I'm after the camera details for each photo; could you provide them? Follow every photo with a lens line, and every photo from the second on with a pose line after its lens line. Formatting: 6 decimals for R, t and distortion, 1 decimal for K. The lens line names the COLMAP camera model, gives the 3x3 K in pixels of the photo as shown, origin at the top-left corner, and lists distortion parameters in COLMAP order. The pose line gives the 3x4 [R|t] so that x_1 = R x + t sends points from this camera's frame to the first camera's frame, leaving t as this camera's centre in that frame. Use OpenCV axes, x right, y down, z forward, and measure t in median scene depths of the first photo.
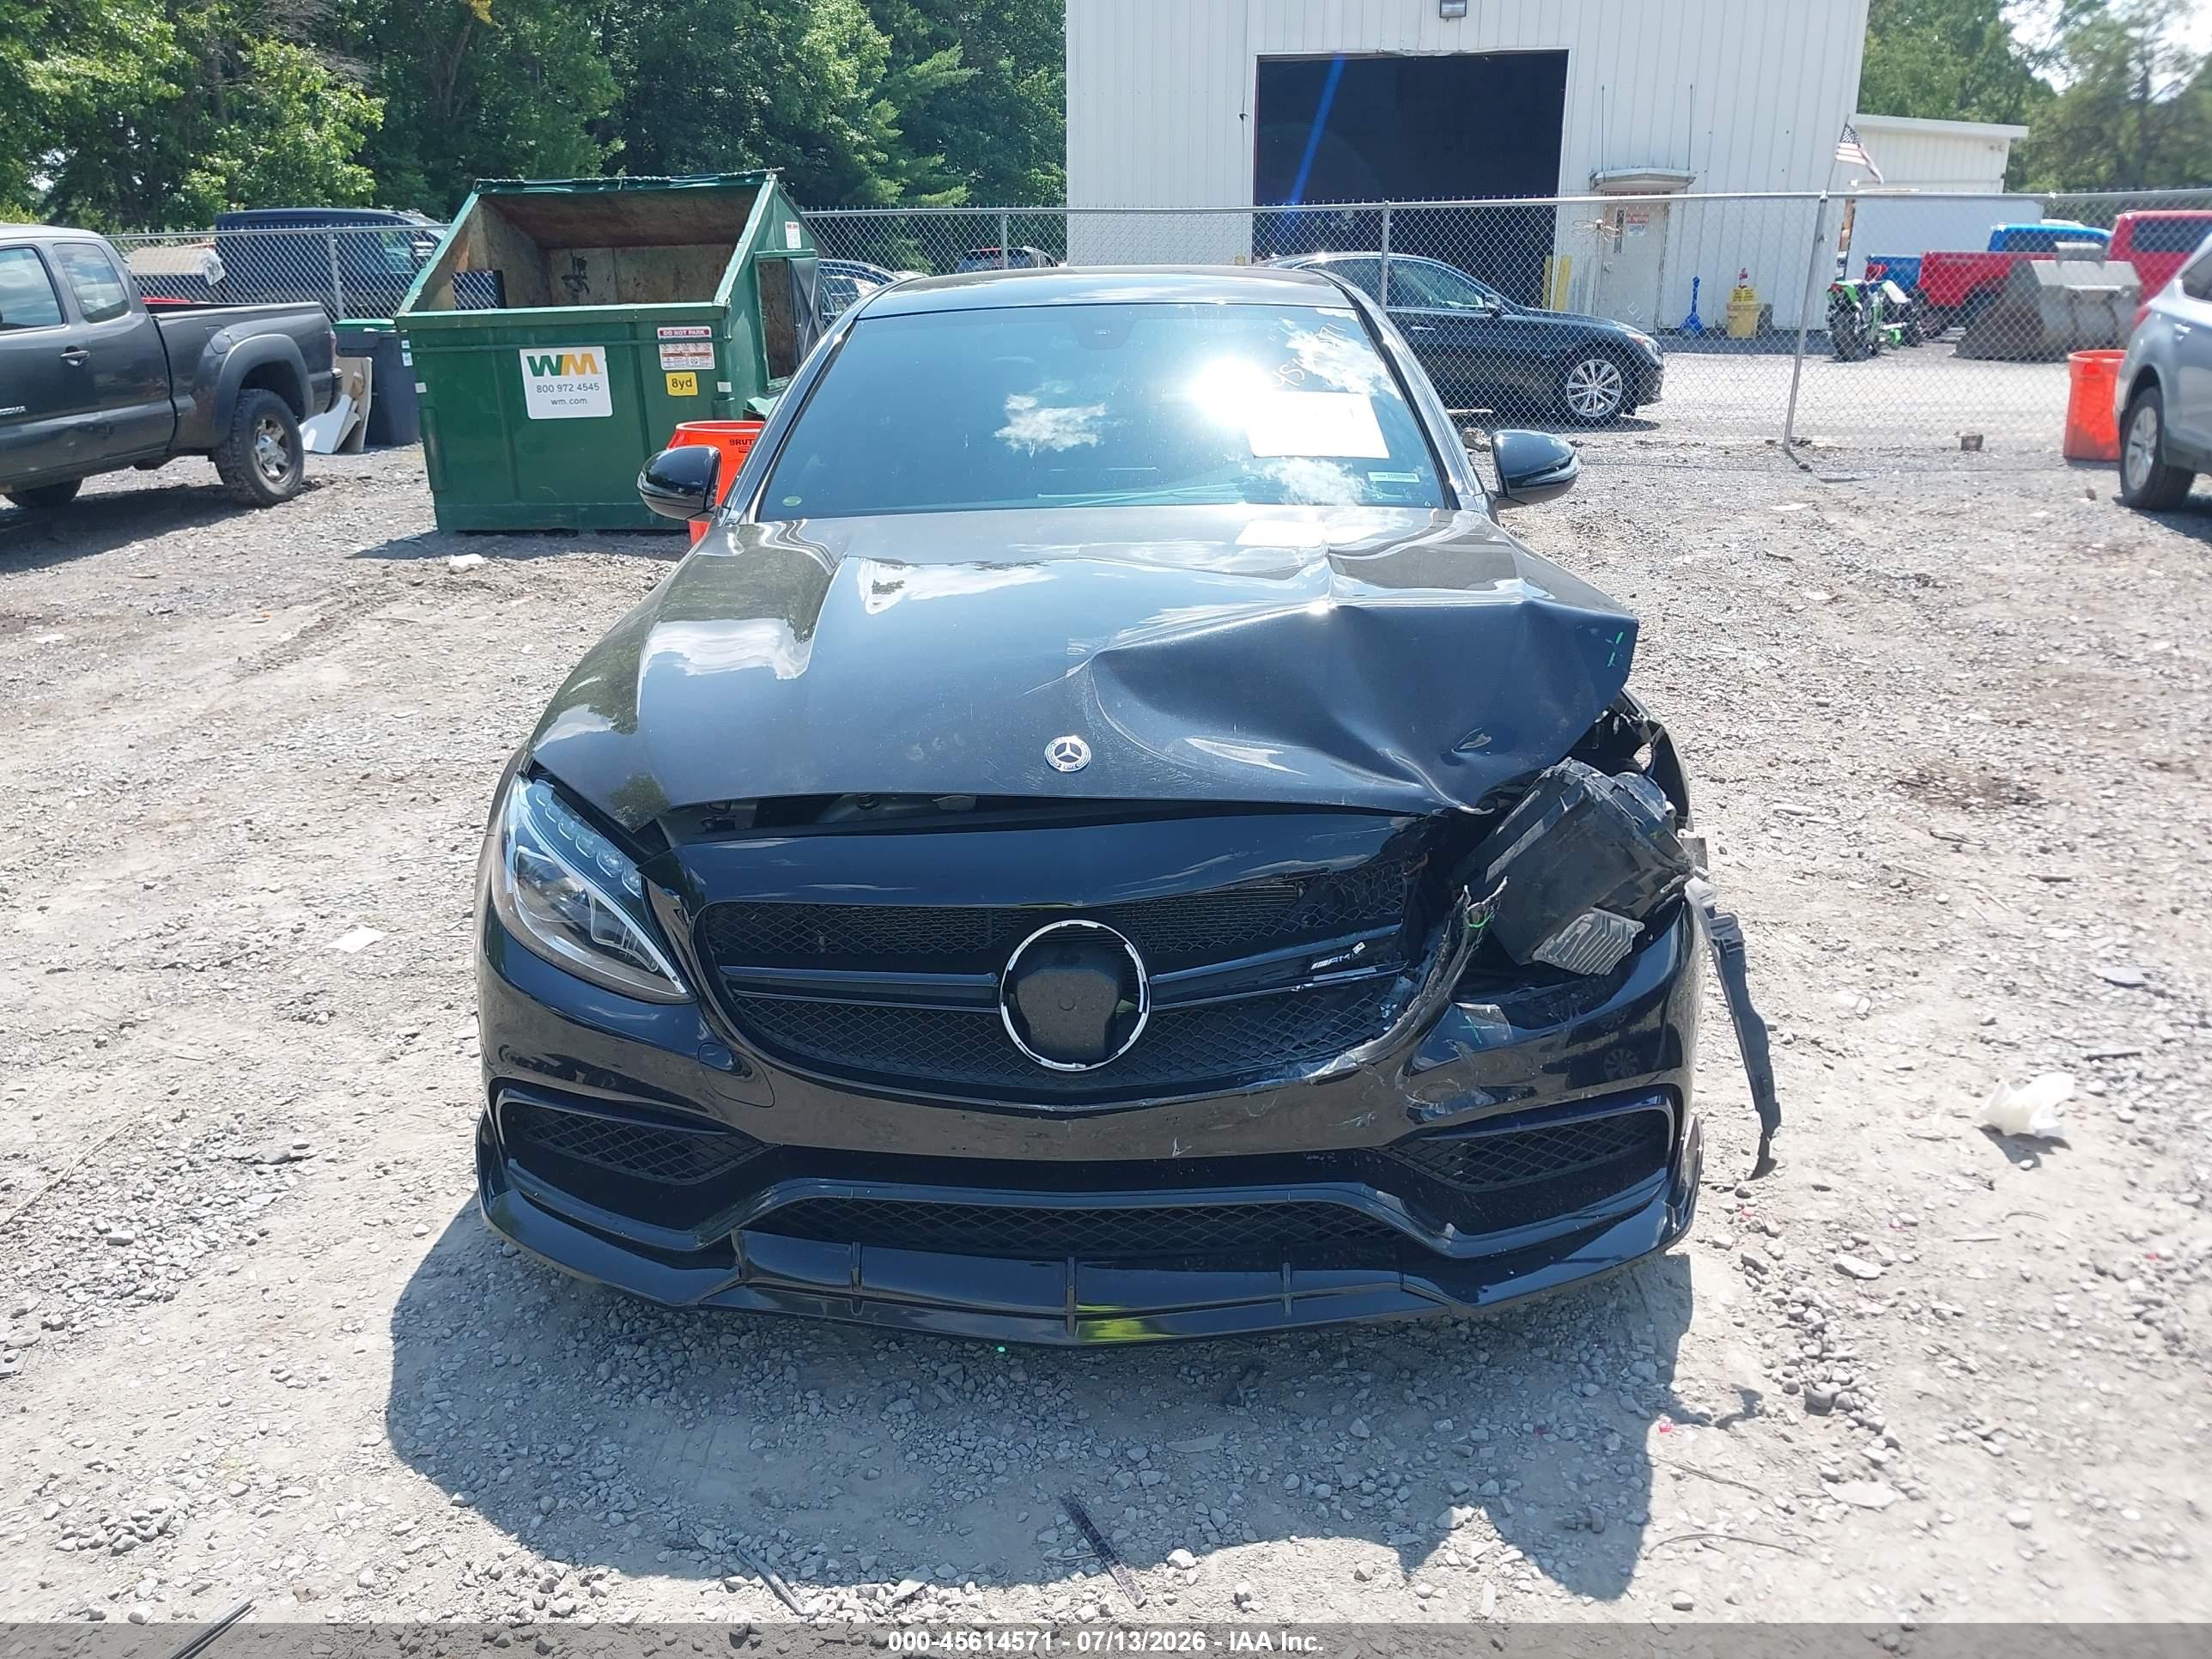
lens RADIAL K [[1740.8, 0, 1098.7], [0, 1740.8, 822.3], [0, 0, 1]] dist [-0.010299, 0.011654]
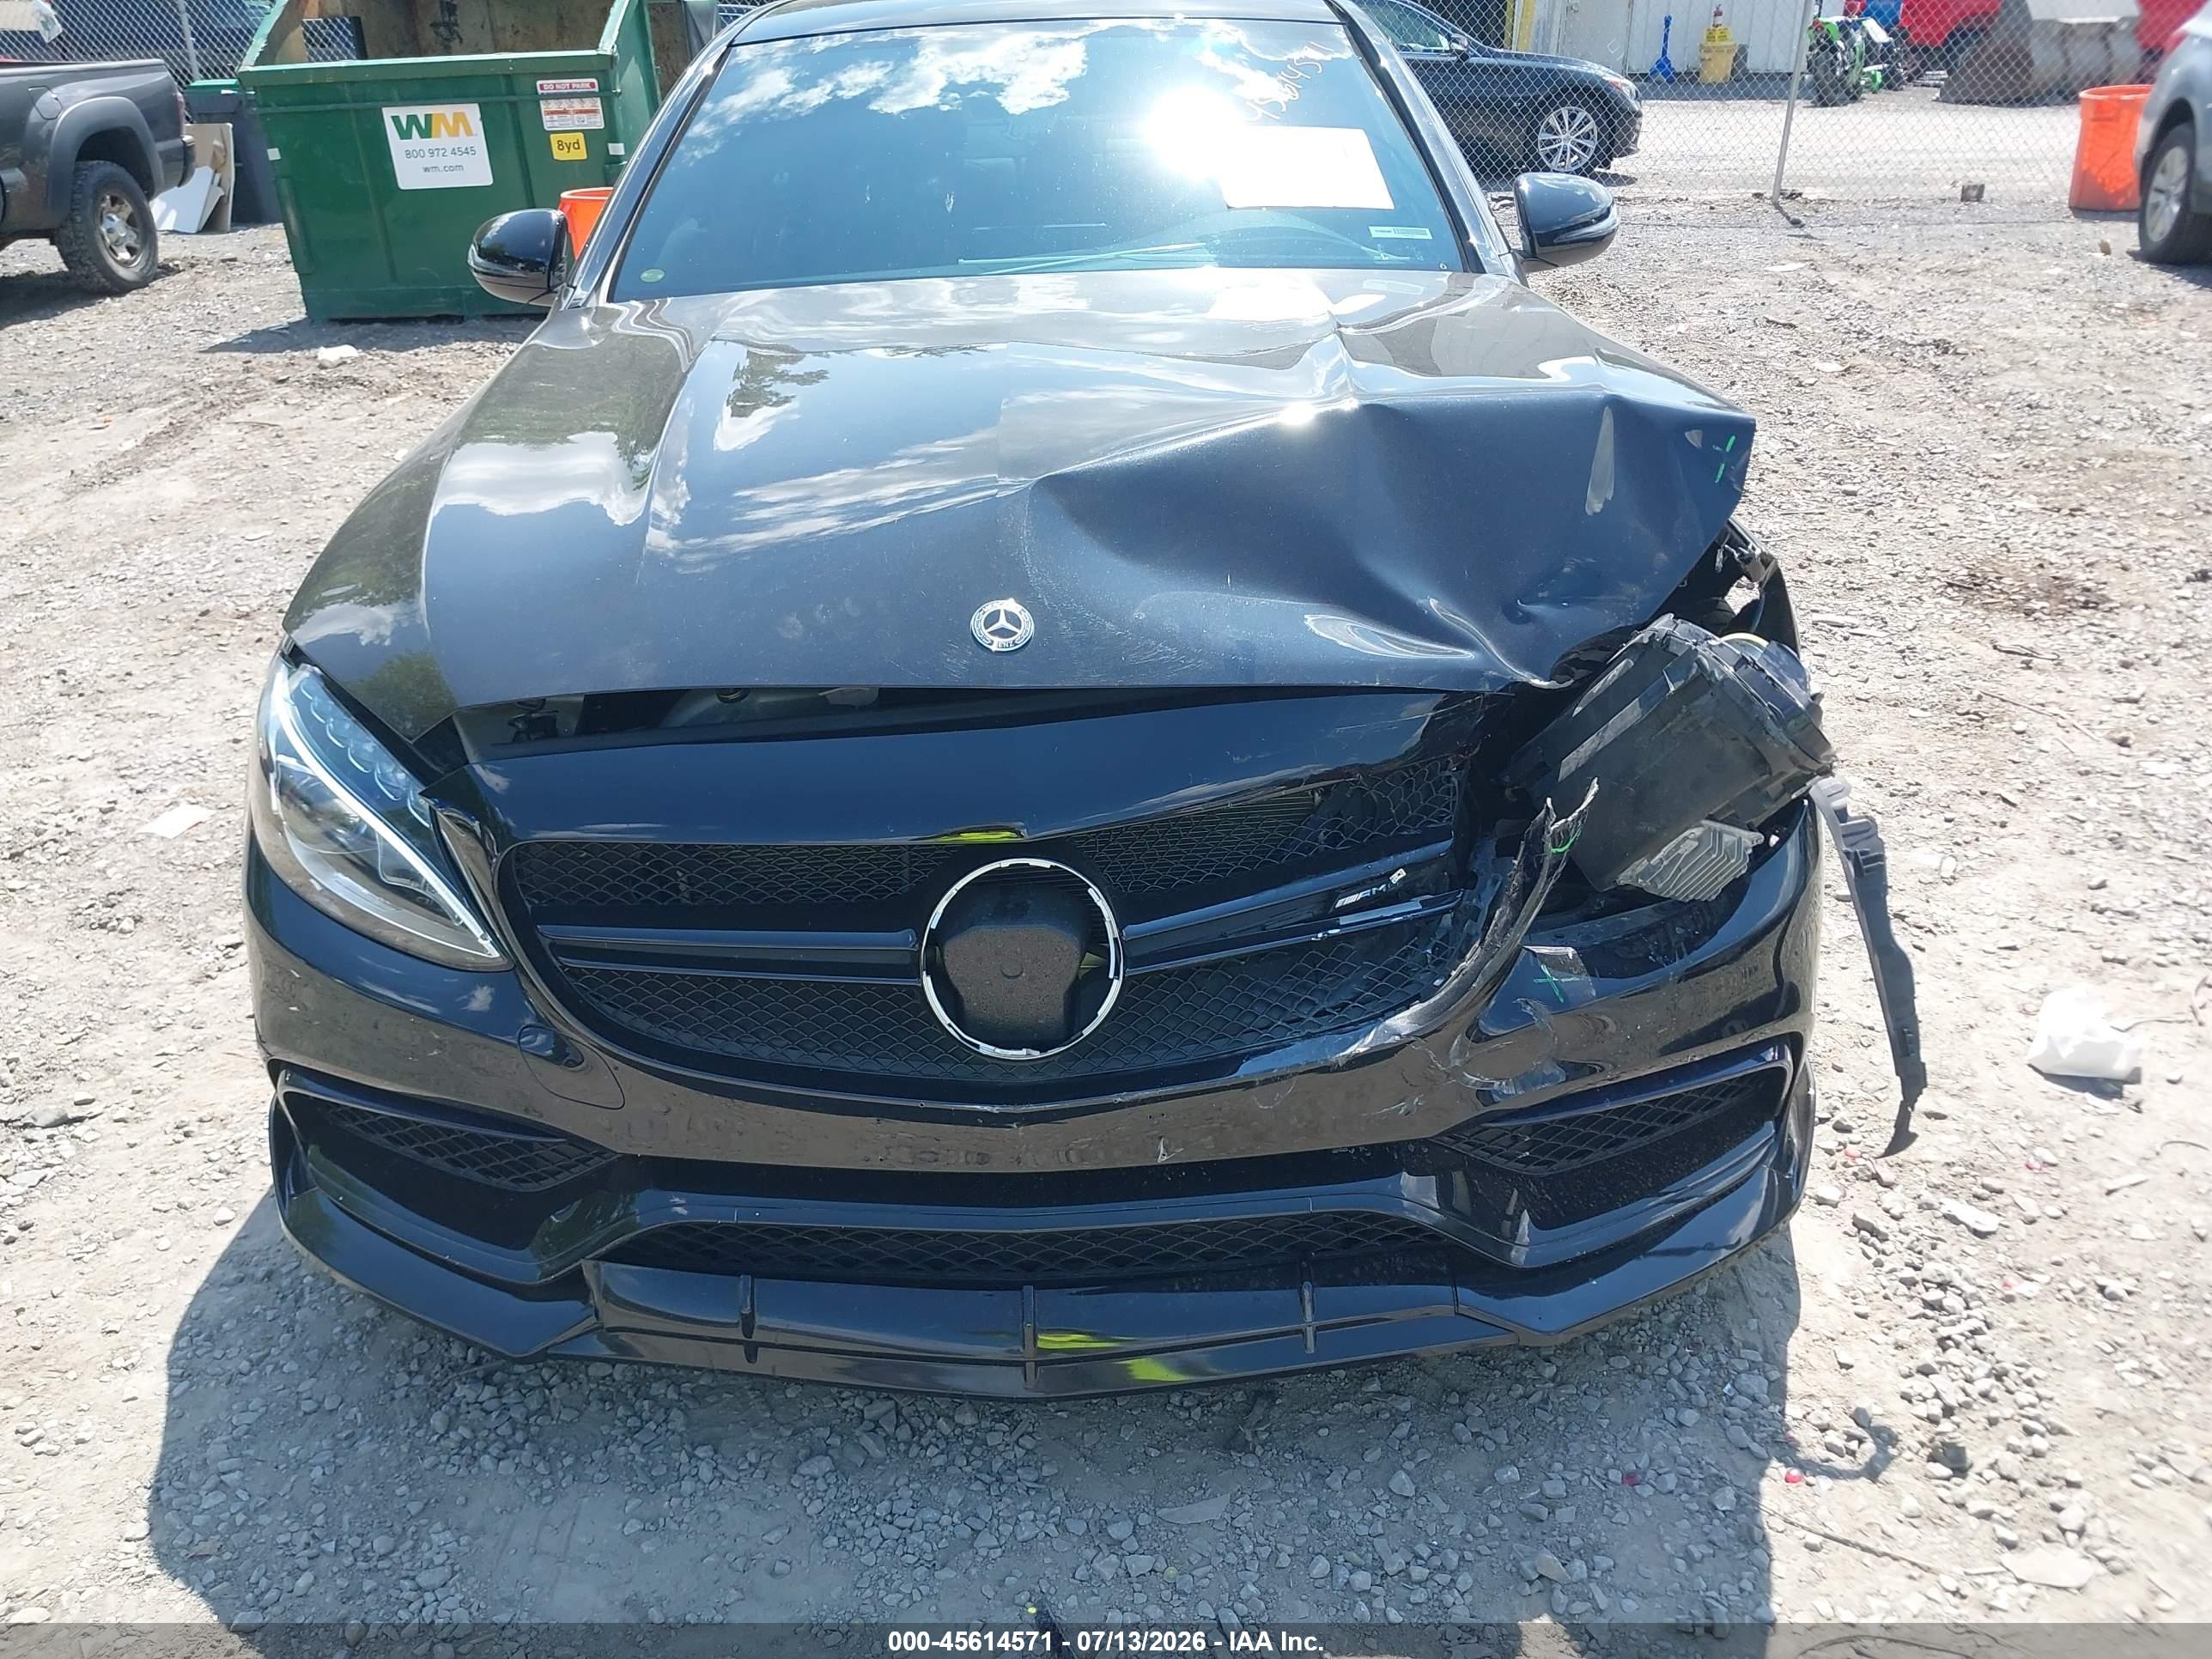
lens RADIAL K [[1740.8, 0, 1119.6], [0, 1740.8, 849.2], [0, 0, 1]] dist [-0.010299, 0.011654]
pose [[0.998875, -0.028921, 0.037576, 0.001182], [0.023515, 0.990278, 0.137101, -0.040113], [-0.041176, -0.136063, 0.989844, 0.232104]]
